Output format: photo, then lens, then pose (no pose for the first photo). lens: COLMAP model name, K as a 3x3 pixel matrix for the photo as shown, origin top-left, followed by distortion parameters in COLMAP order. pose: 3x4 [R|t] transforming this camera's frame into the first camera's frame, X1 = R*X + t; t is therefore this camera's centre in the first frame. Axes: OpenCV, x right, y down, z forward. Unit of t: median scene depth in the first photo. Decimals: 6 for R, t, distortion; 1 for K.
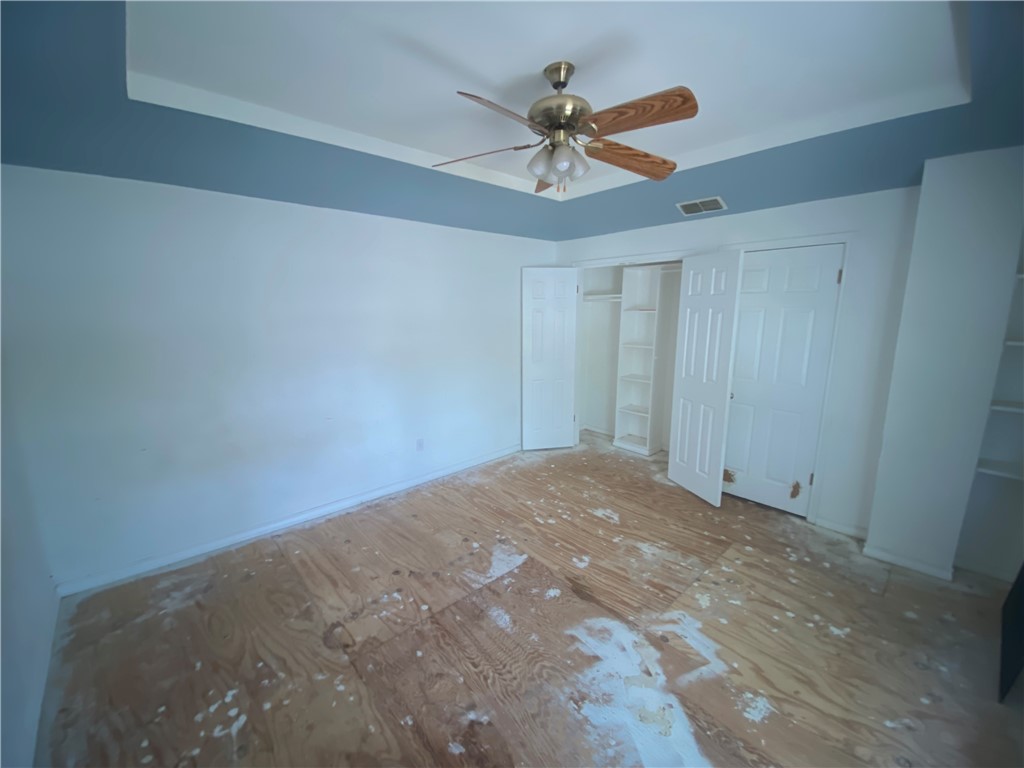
lens RADIAL K [[417.6, 0, 515.3], [0, 417.6, 388.5], [0, 0, 1]] dist [0.036552, -0.024765]
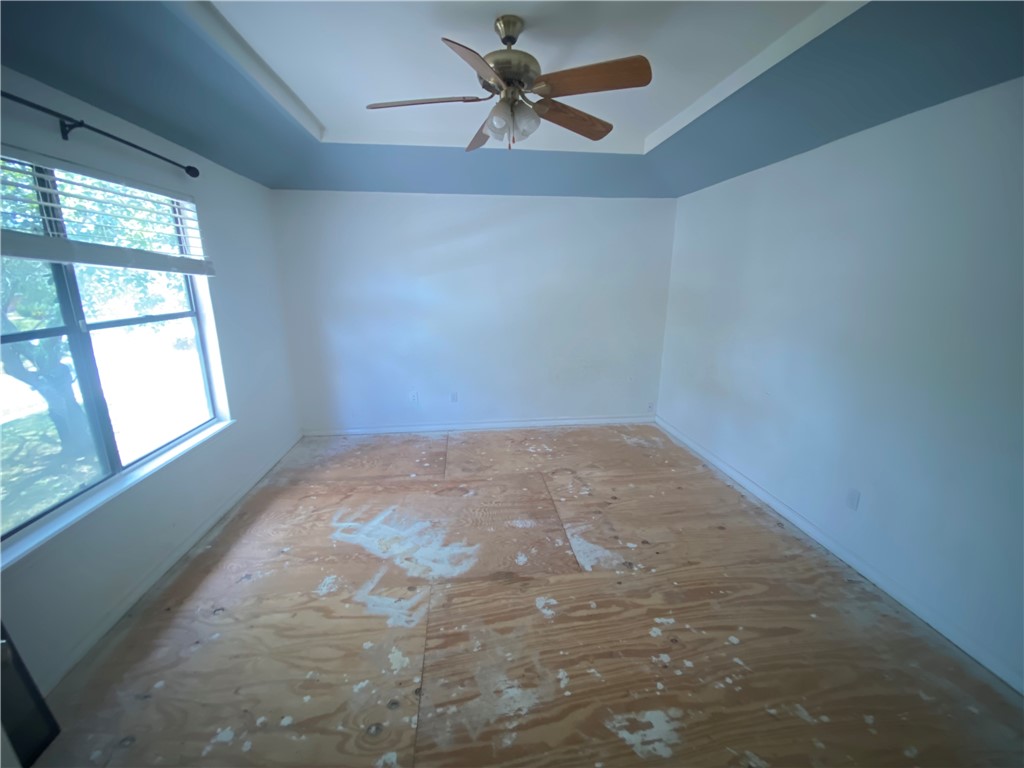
lens RADIAL K [[417.6, 0, 515.3], [0, 417.6, 388.5], [0, 0, 1]] dist [0.036552, -0.024765]
pose [[-0.586187, 0.207191, -0.783235, 0.818143], [-0.161145, 0.917613, 0.363342, -0.255393], [0.793988, 0.339201, -0.504505, 1.390452]]
